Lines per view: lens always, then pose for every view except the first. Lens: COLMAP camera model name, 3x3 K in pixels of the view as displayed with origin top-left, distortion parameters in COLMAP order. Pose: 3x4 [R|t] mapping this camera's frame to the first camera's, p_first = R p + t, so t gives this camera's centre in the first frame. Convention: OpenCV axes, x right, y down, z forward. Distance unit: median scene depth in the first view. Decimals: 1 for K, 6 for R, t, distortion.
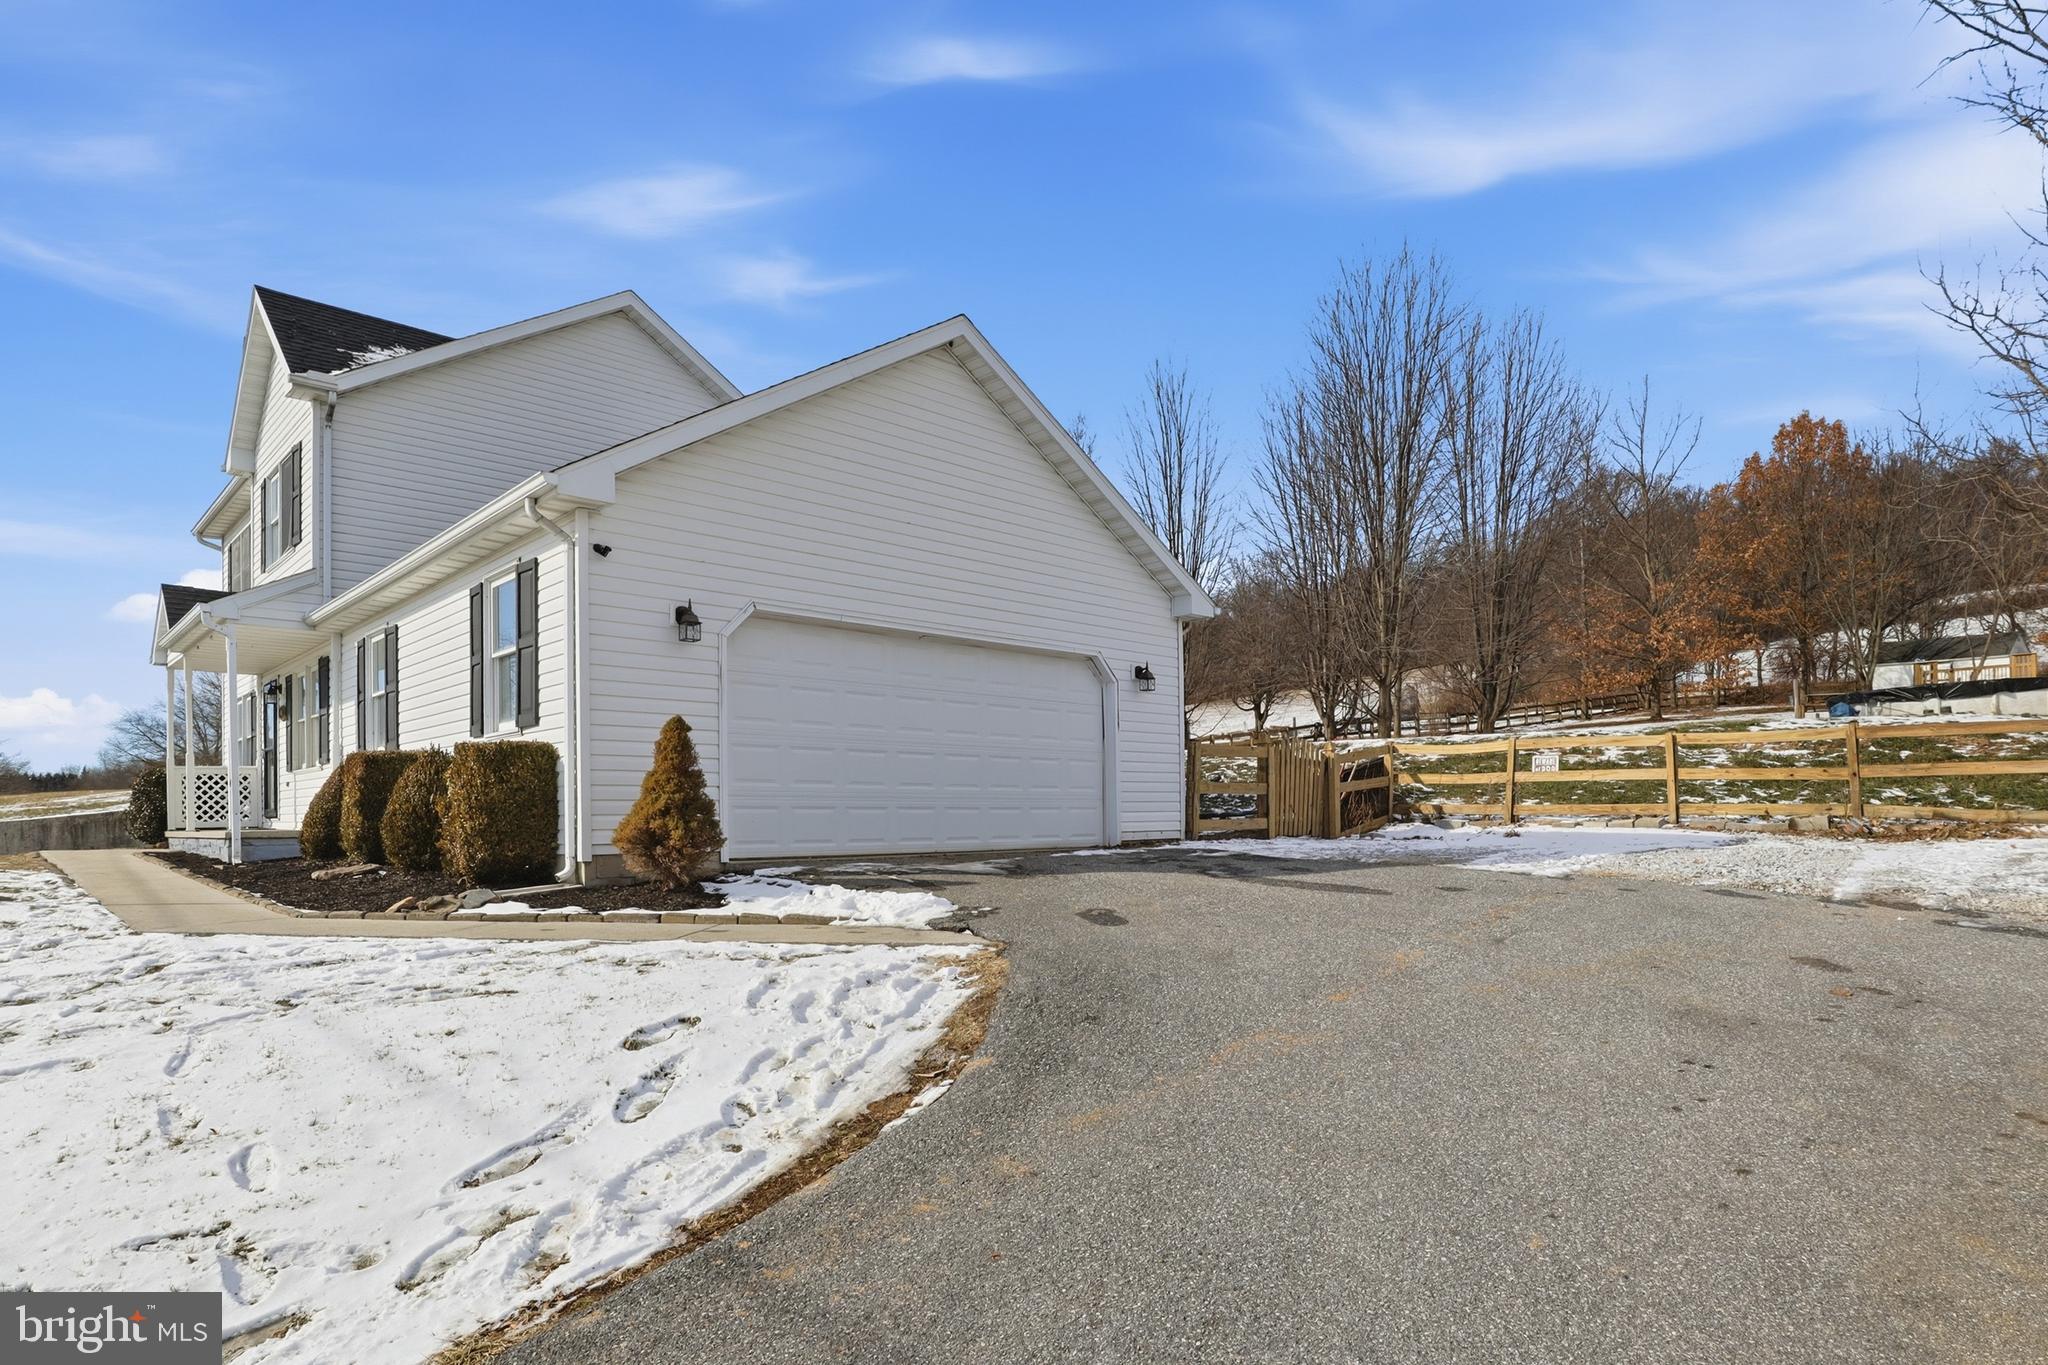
lens RADIAL K [[1071.6, 0, 1022.0], [0, 1071.6, 803.0], [0, 0, 1]] dist [-0.004523, -0.000726]
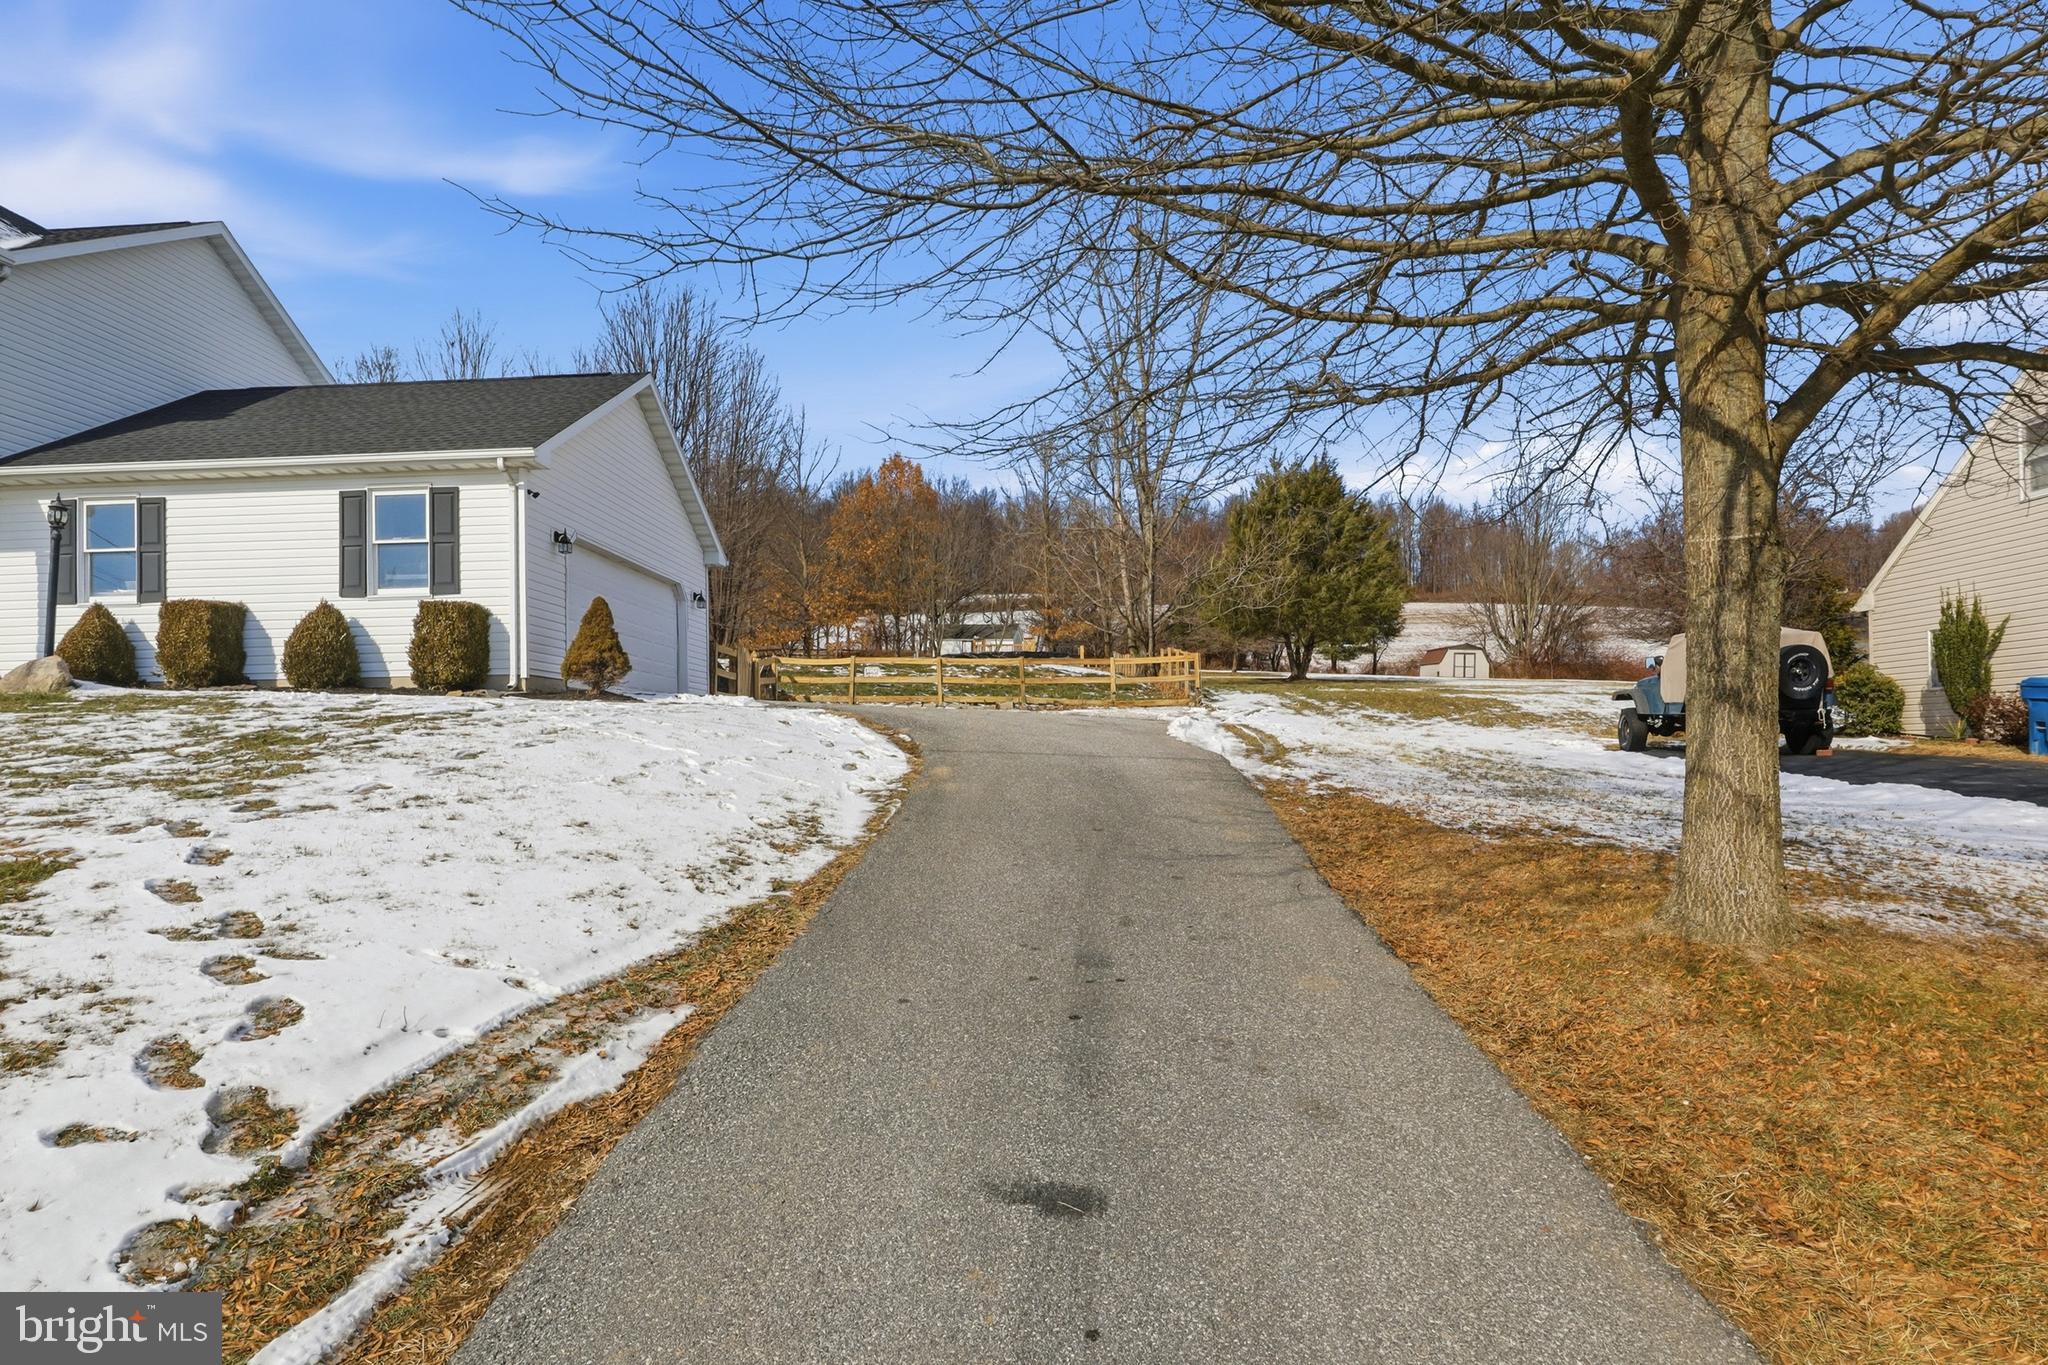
lens RADIAL K [[1098.8, 0, 975.7], [0, 1098.8, 744.5], [0, 0, 1]] dist [-0.000088, 0.000404]
pose [[0.735670, 0.004322, 0.677327, -0.280010], [0.004565, 0.999925, -0.011338, 0.048178], [-0.677325, 0.011433, 0.735595, -0.196022]]
